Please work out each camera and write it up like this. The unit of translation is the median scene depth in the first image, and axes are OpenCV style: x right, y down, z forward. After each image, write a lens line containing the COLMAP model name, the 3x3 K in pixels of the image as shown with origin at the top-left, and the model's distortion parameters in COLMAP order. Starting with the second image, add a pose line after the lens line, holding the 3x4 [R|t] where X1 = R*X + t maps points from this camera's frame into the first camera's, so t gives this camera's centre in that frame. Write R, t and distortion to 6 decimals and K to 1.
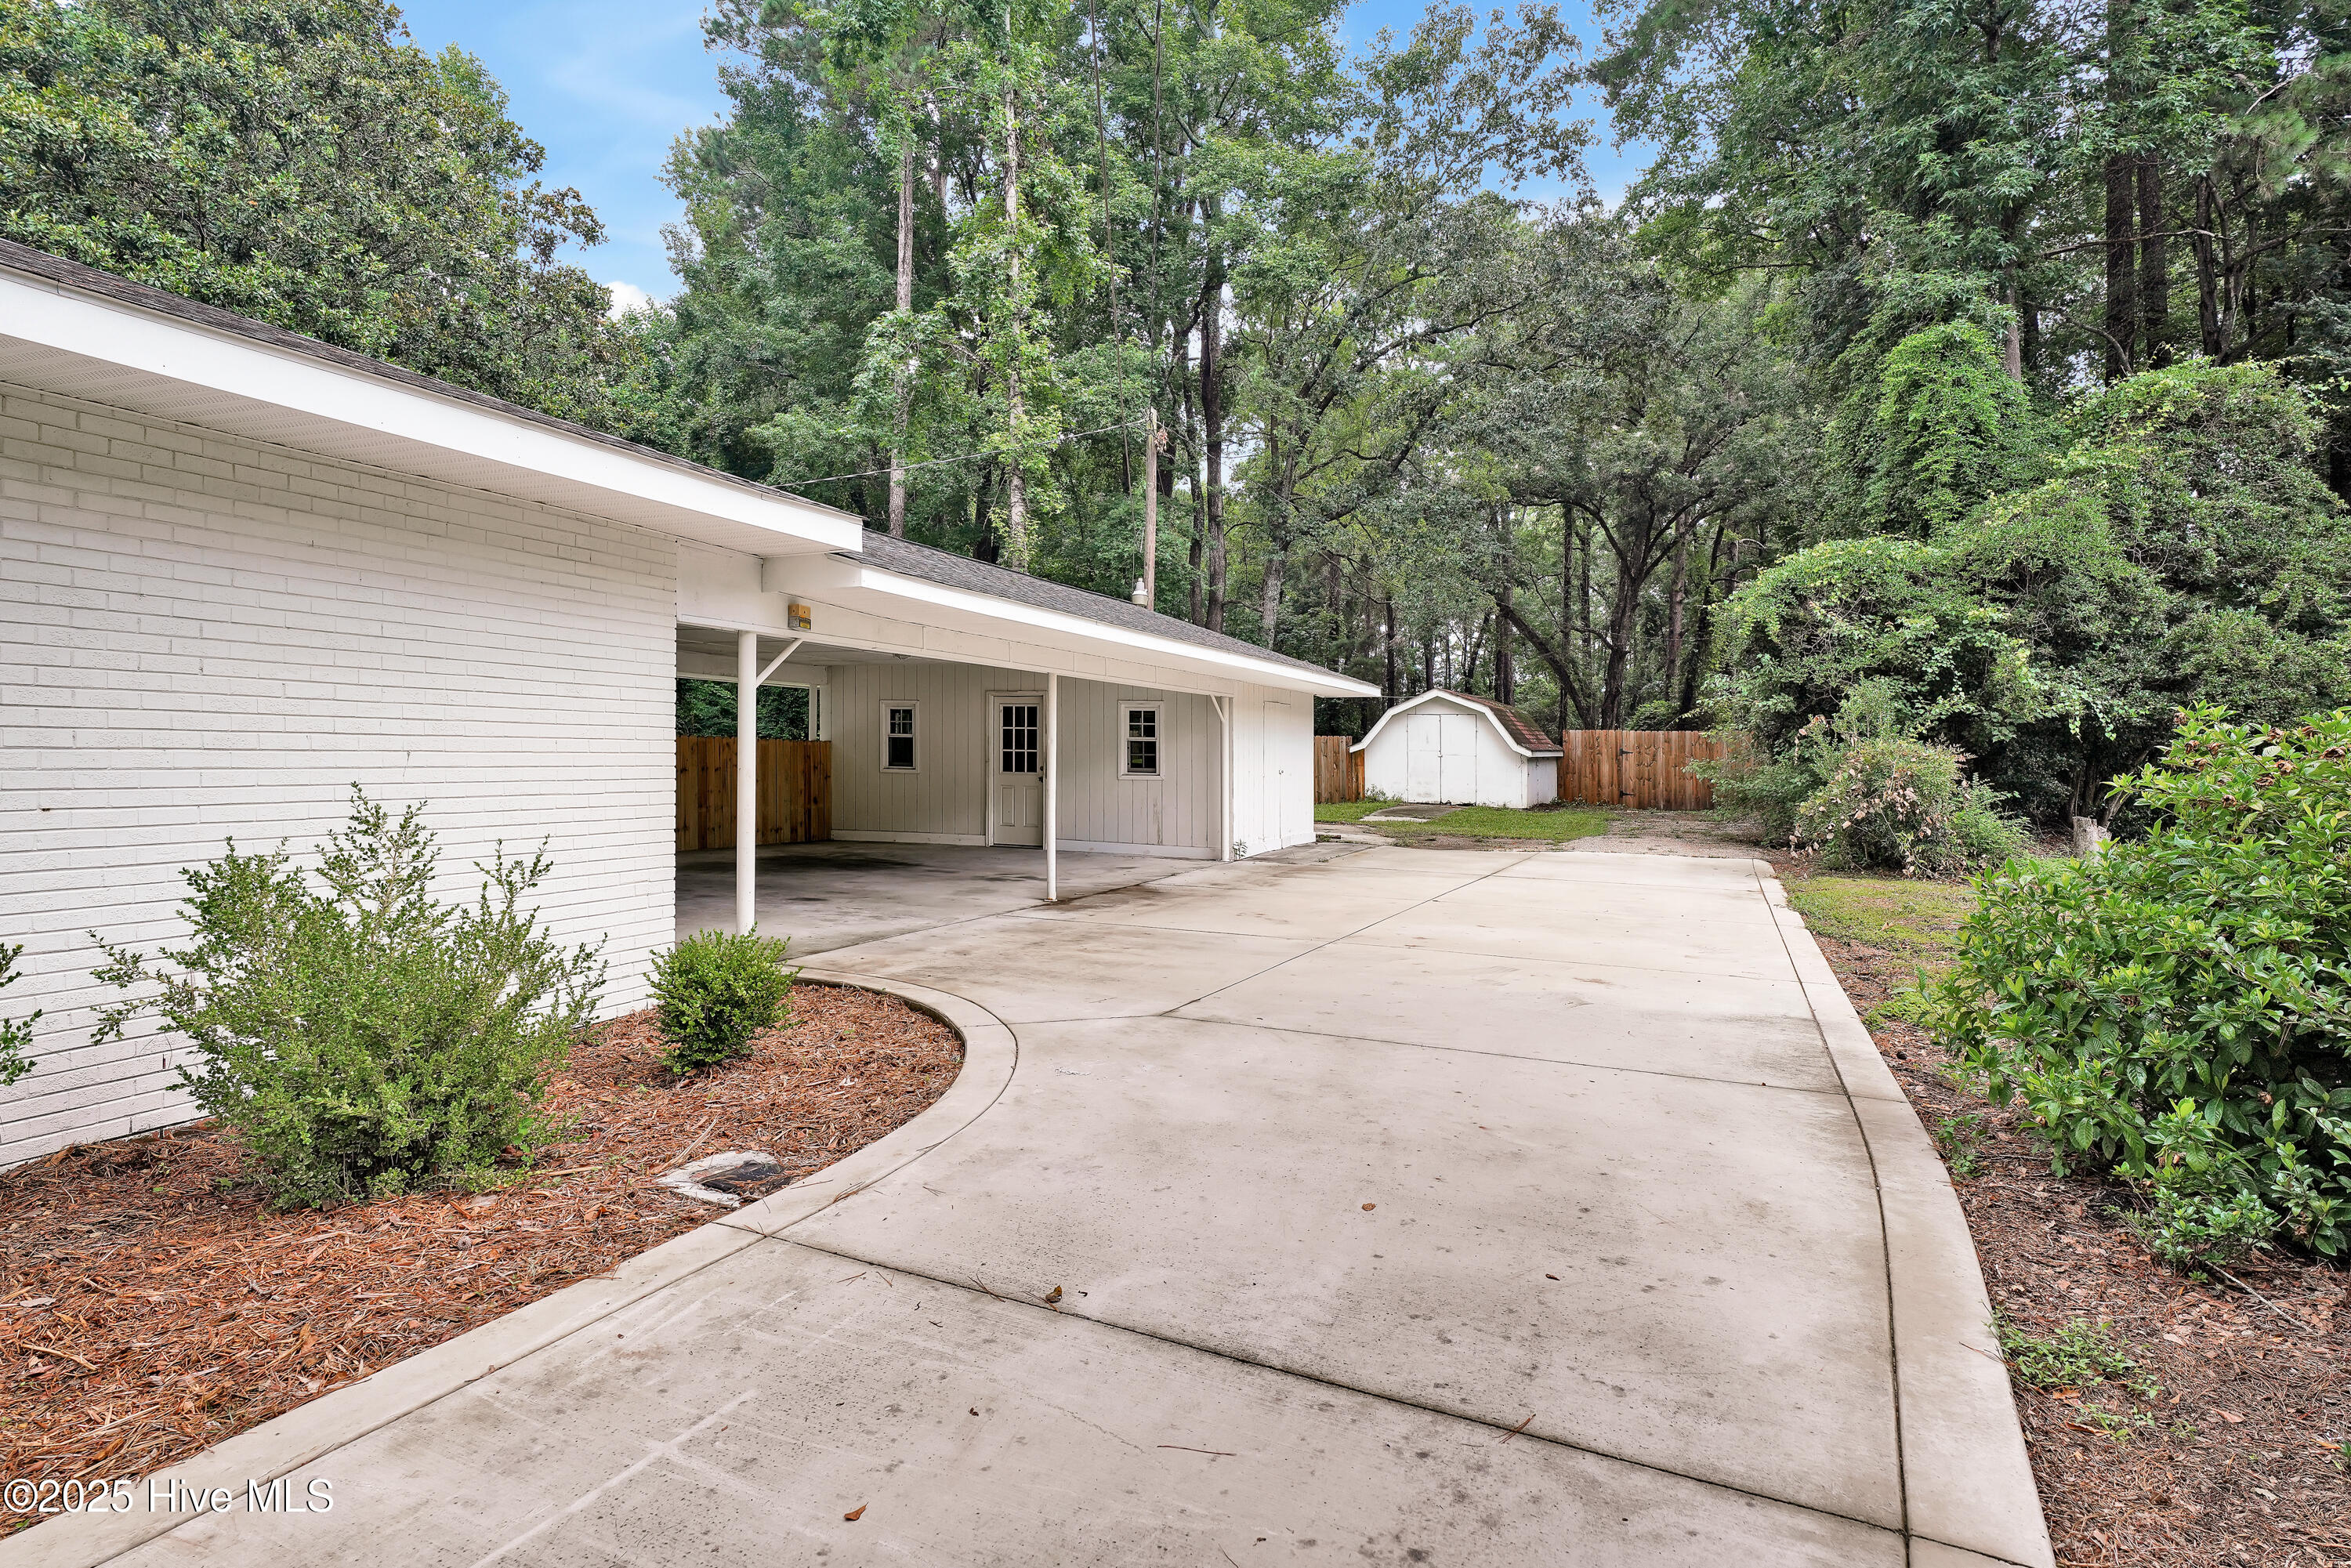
lens RADIAL K [[1276.3, 0, 1172.9], [0, 1276.3, 752.1], [0, 0, 1]] dist [0.000343, -0.000229]
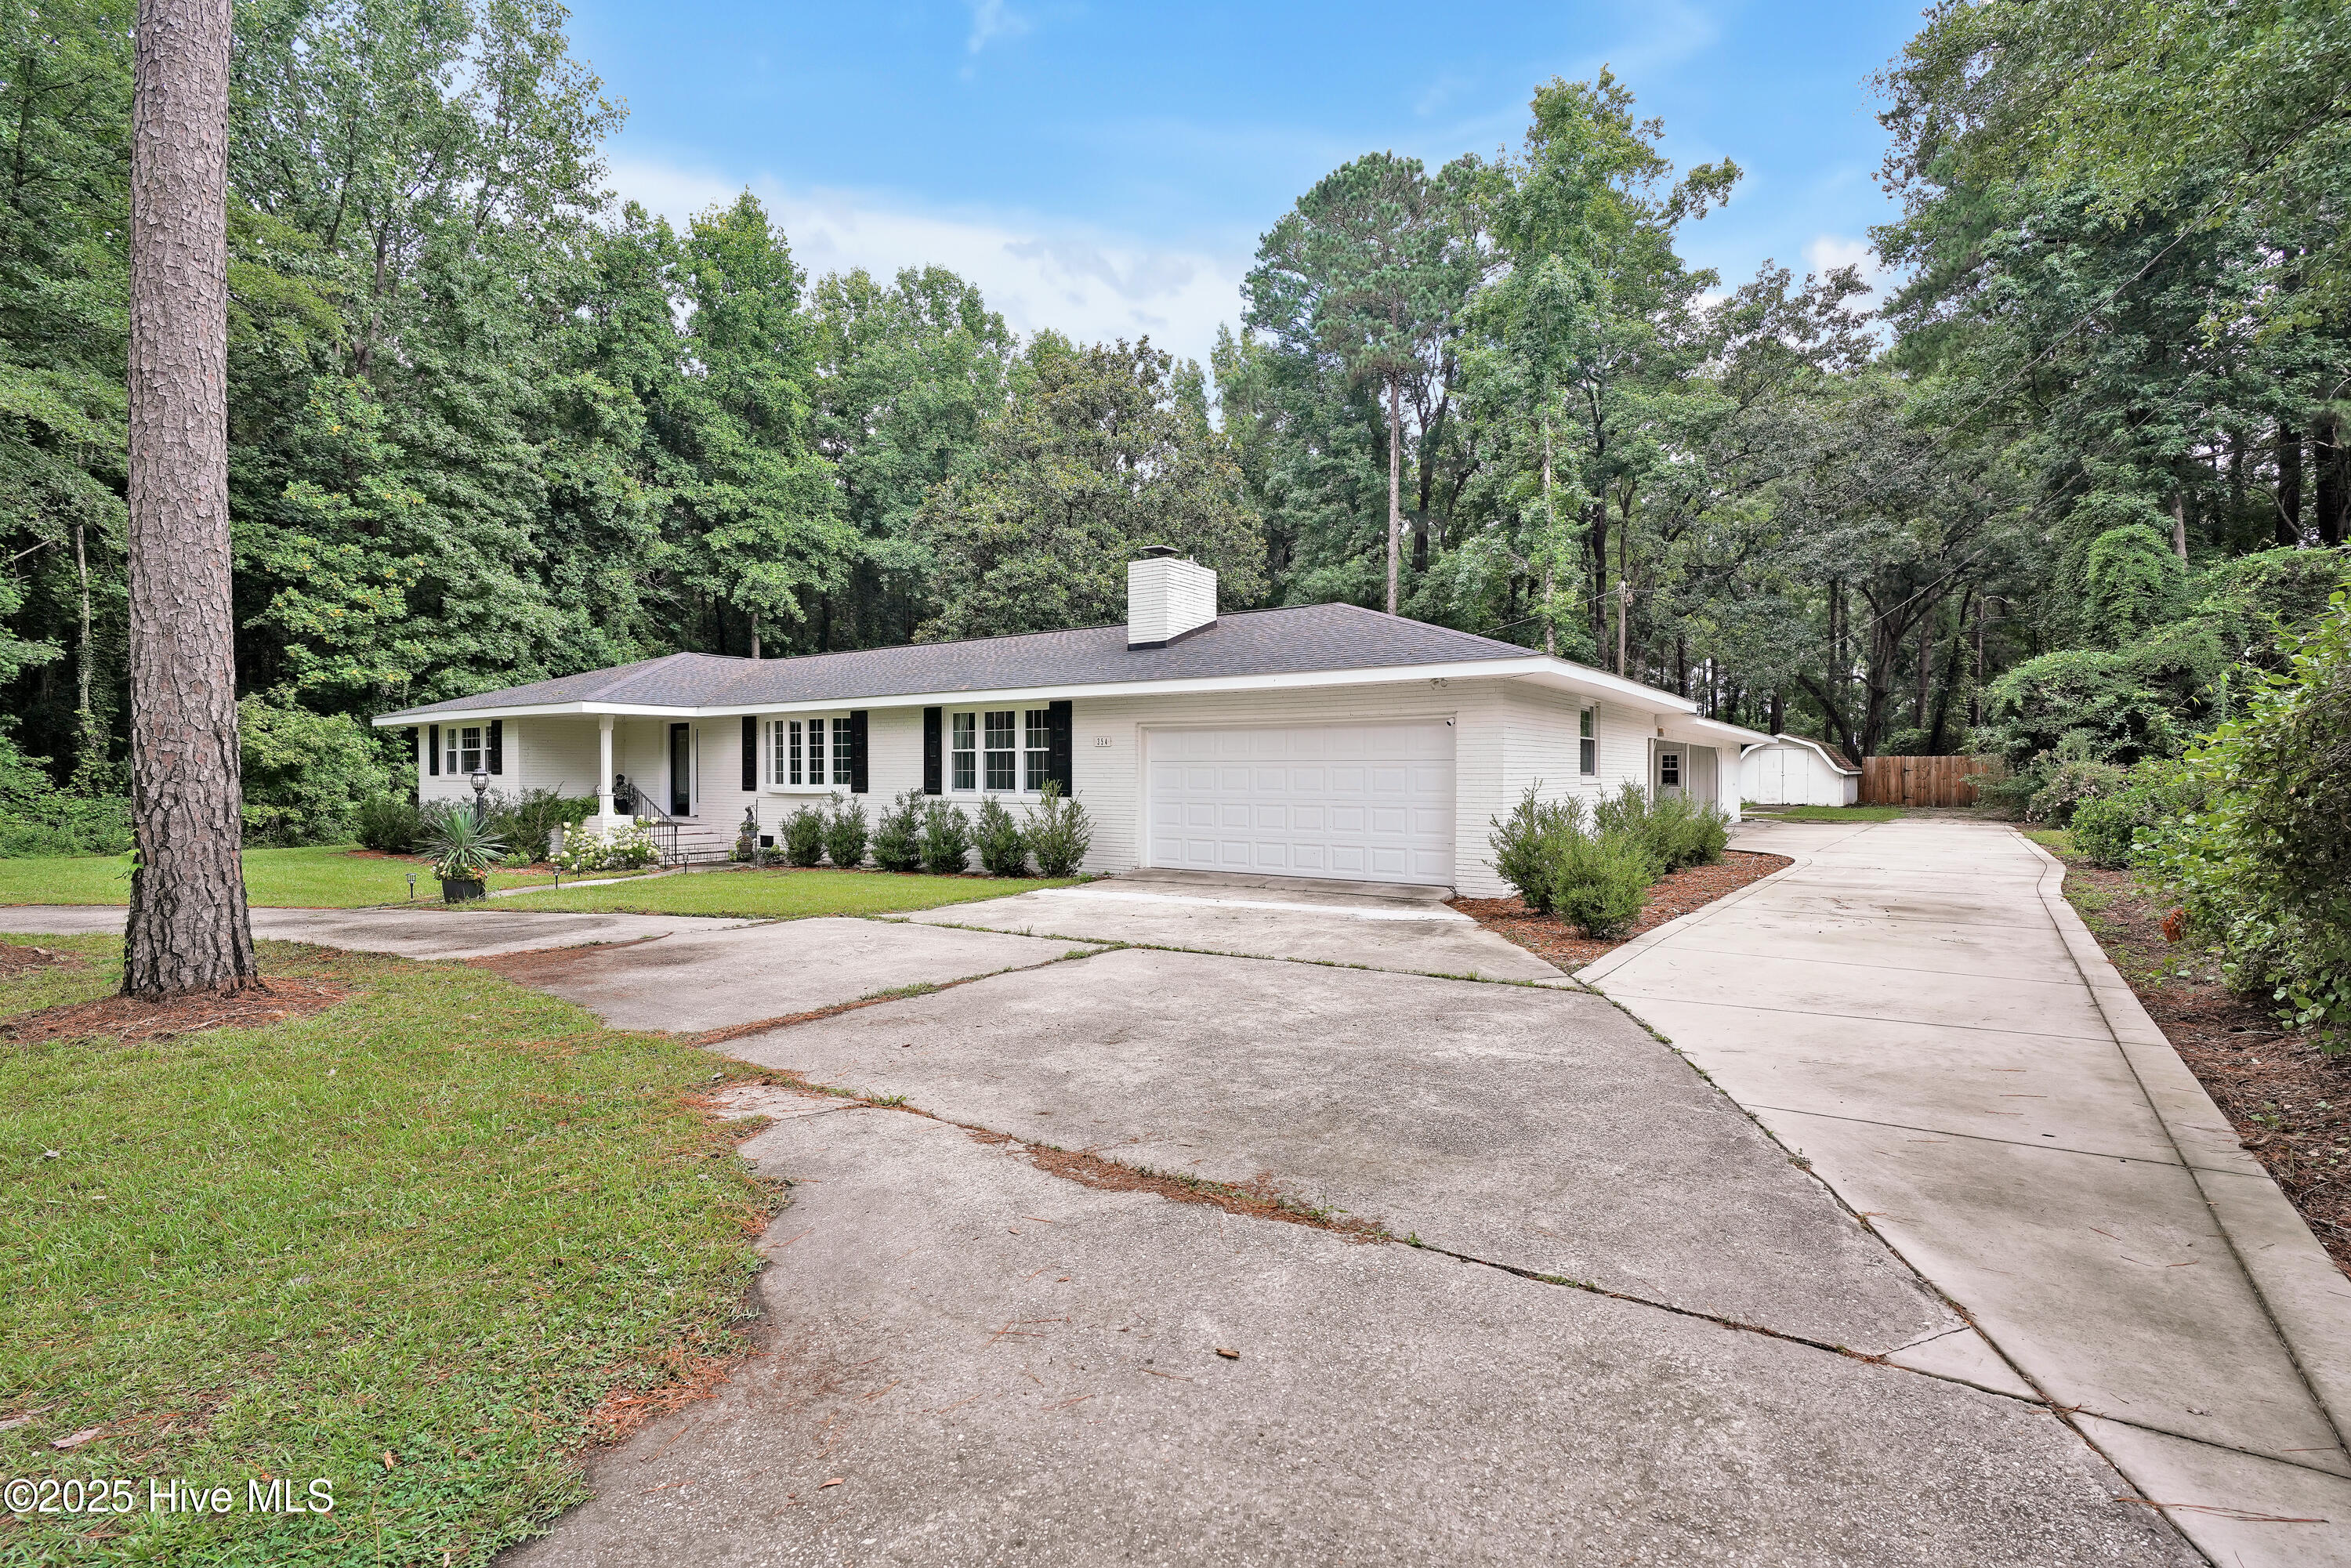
lens RADIAL K [[1093.0, 0, 1178.8], [0, 1093.0, 824.9], [0, 0, 1]] dist [-0.003060, -0.000313]
pose [[0.977542, -0.008480, -0.210570, -0.383625], [0.017225, 0.999062, 0.039733, -0.002634], [0.210036, -0.042468, 0.976771, -0.799741]]
